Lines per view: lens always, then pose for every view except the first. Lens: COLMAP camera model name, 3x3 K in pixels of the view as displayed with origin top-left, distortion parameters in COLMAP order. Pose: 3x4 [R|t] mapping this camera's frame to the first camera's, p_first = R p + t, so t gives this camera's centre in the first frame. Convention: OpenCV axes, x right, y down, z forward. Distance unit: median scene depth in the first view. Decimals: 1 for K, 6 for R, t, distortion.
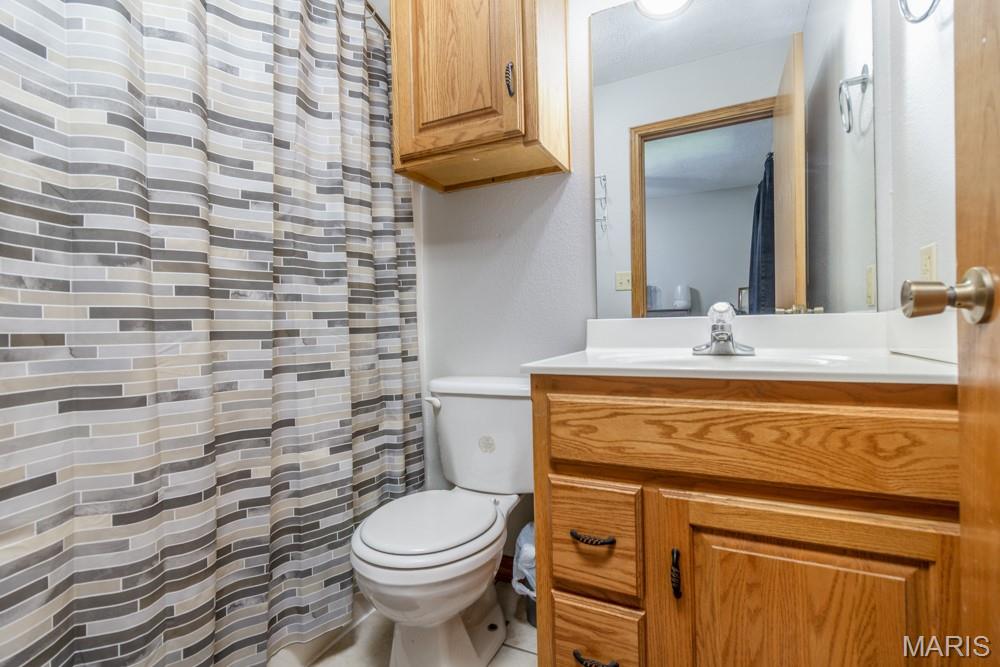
lens RADIAL K [[463.7, 0, 500.0], [0, 463.7, 333.5], [0, 0, 1]] dist [-0.000727, 0.000048]
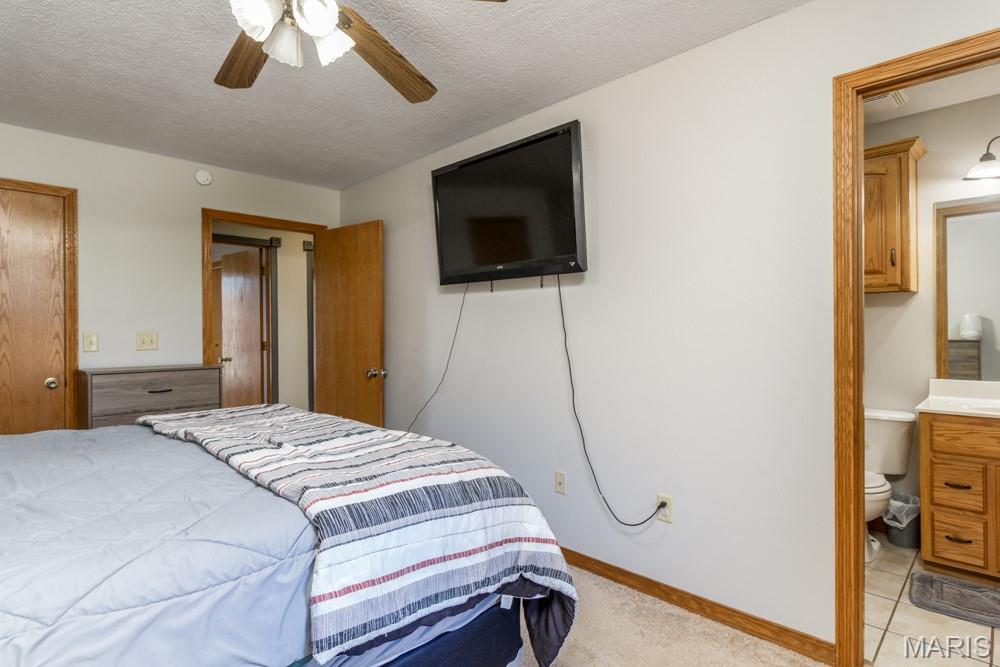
lens RADIAL K [[520.6, 0, 500.0], [0, 520.6, 333.5], [0, 0, 1]] dist [0.002666, 0.000847]
pose [[0.943398, 0.022224, -0.330917, -0.953477], [-0.026339, 0.999621, -0.007957, -0.202585], [0.330615, 0.016223, 0.943626, -1.907967]]
